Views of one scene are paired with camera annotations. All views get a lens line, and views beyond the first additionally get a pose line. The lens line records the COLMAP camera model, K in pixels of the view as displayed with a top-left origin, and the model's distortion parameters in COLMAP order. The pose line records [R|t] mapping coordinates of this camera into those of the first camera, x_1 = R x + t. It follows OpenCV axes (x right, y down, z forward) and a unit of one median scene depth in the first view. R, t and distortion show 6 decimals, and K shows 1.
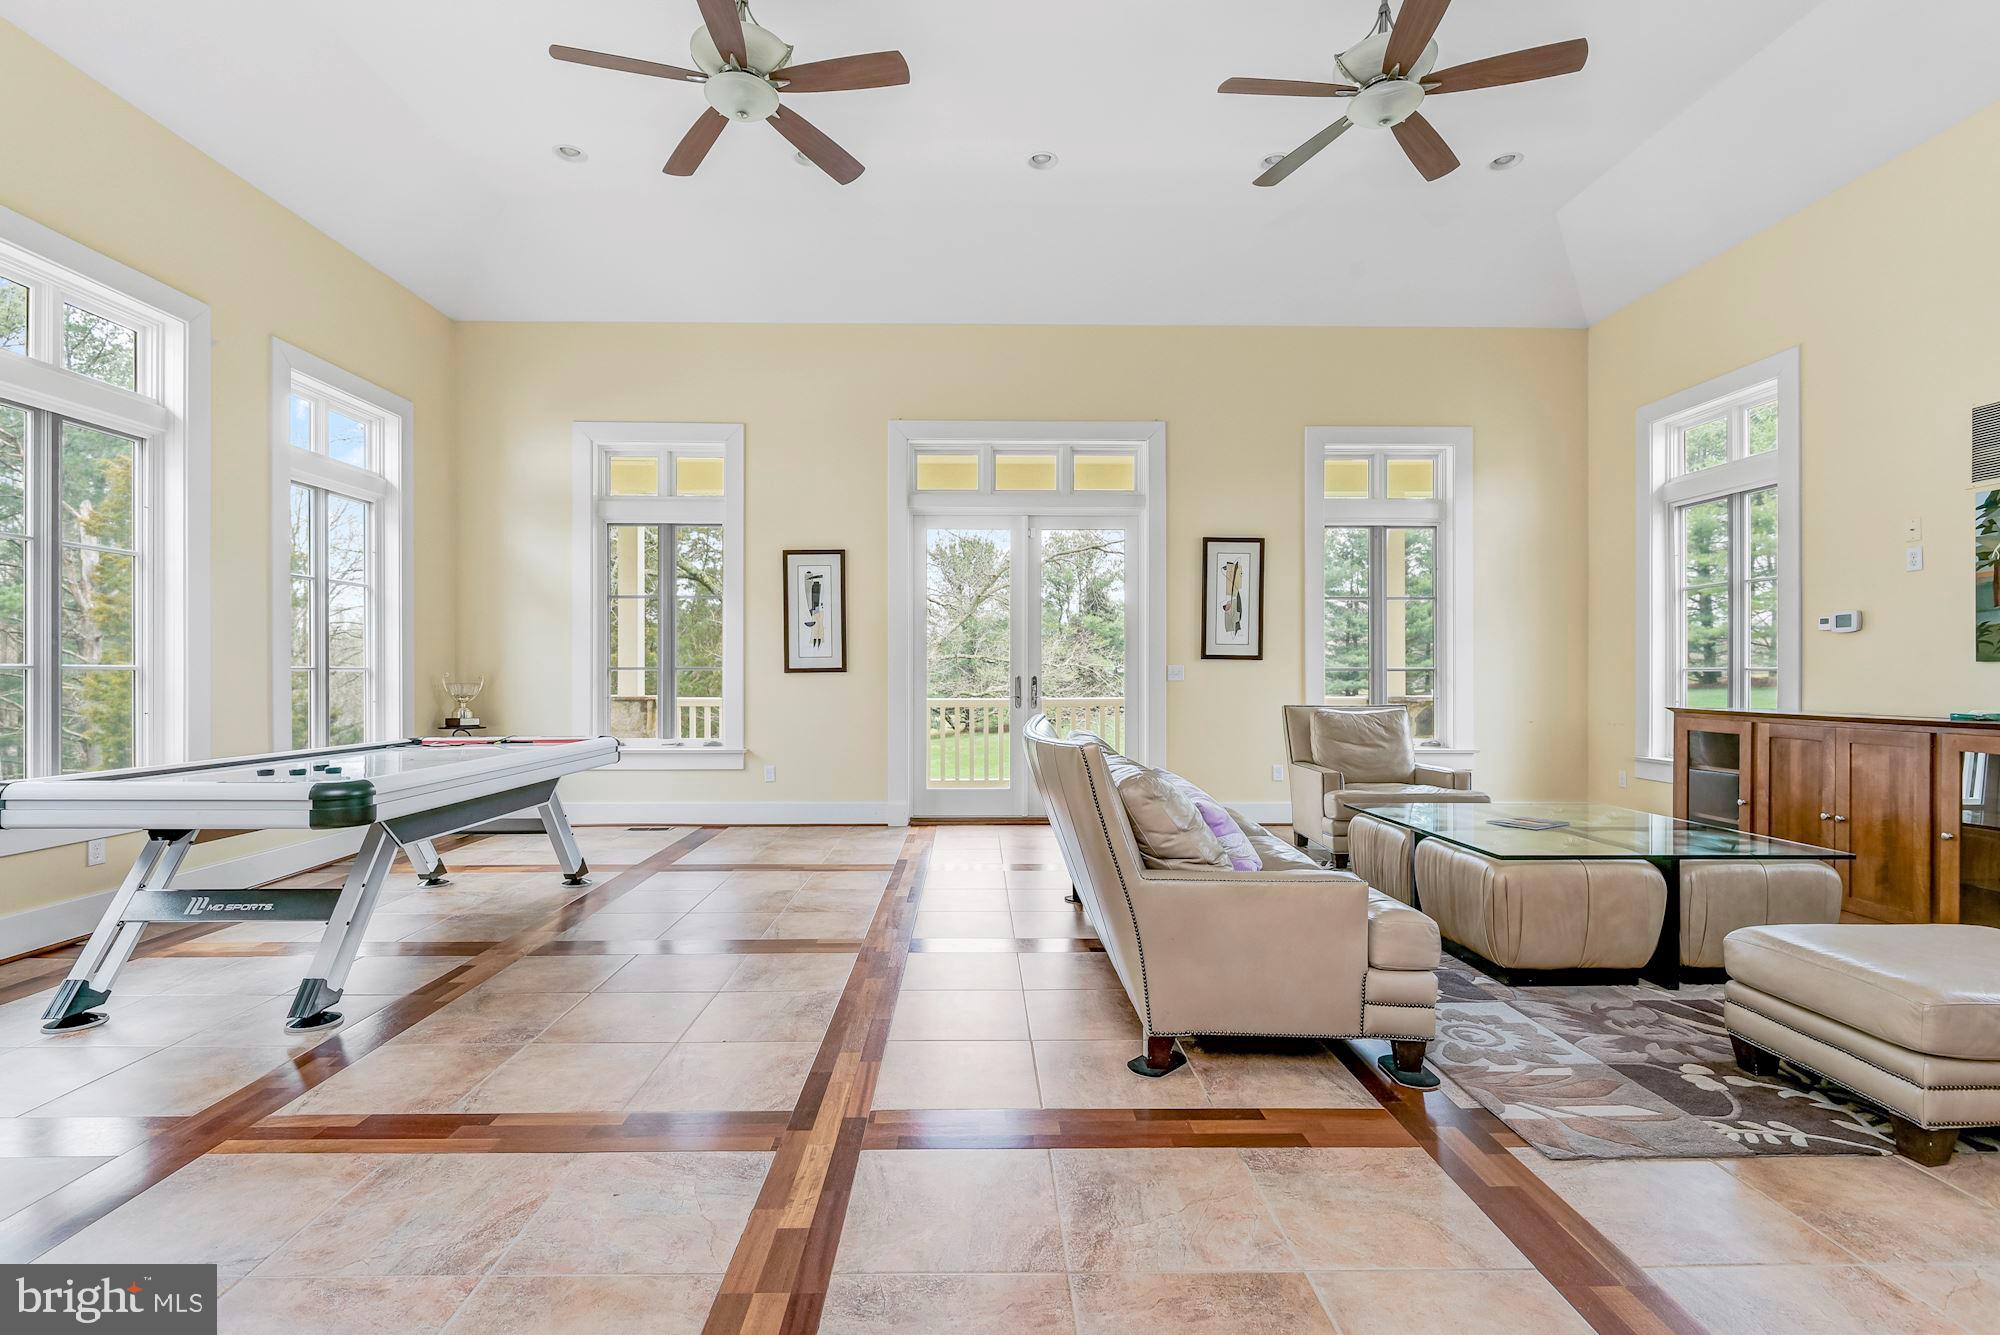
lens RADIAL K [[909.6, 0, 997.7], [0, 909.6, 671.4], [0, 0, 1]] dist [-0.001631, -0.000693]
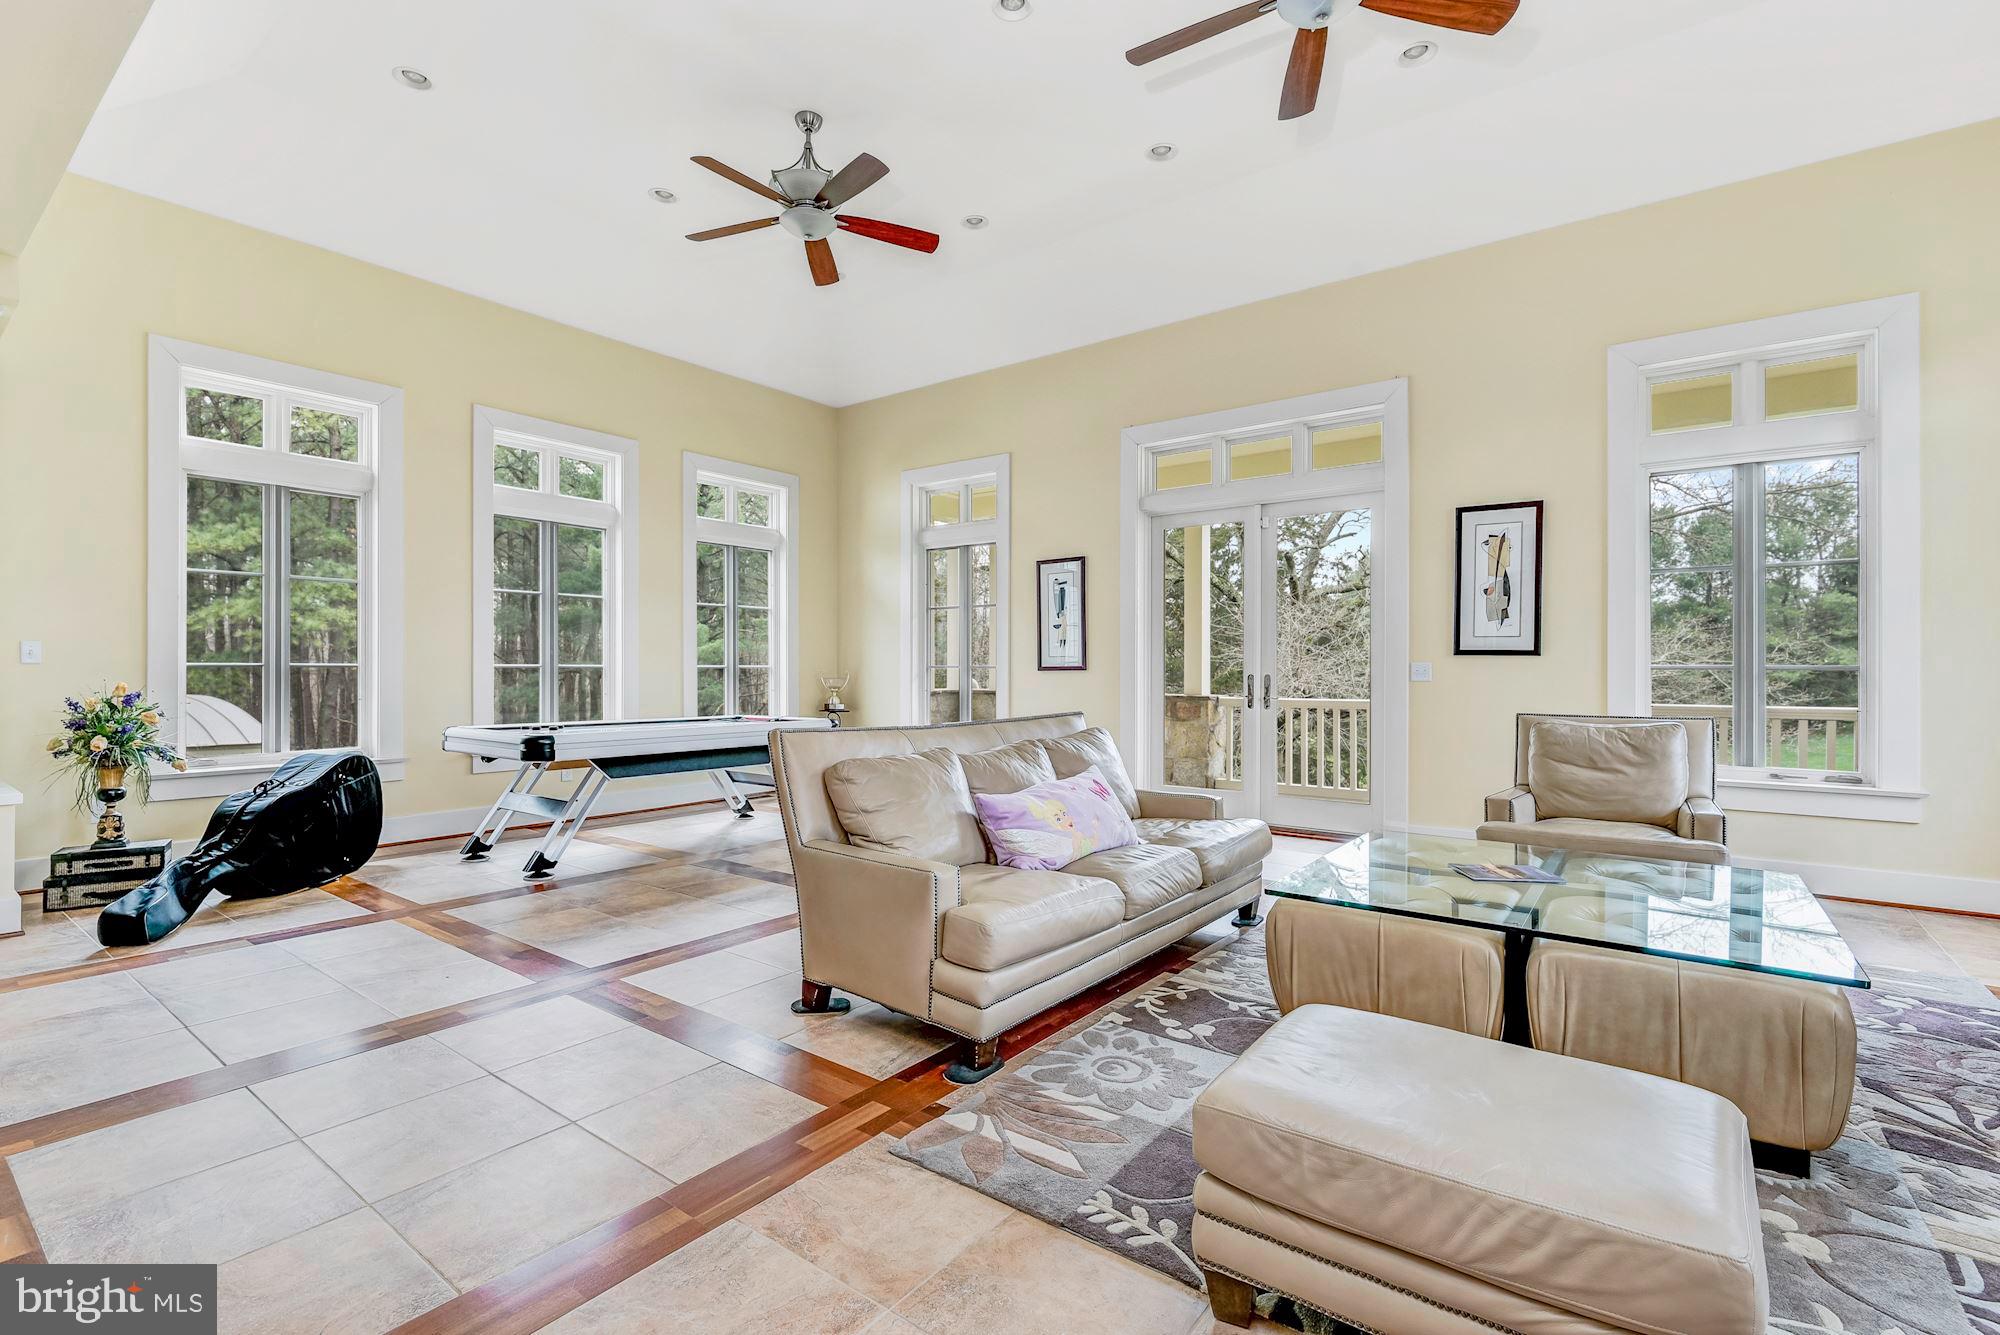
lens RADIAL K [[915.3, 0, 995.4], [0, 915.3, 678.4], [0, 0, 1]] dist [0.002000, 0.000066]
pose [[0.778049, 0.007245, -0.628161, 0.496593], [-0.000482, 0.999940, 0.010935, -0.001301], [0.628203, -0.008206, 0.778006, 0.103721]]
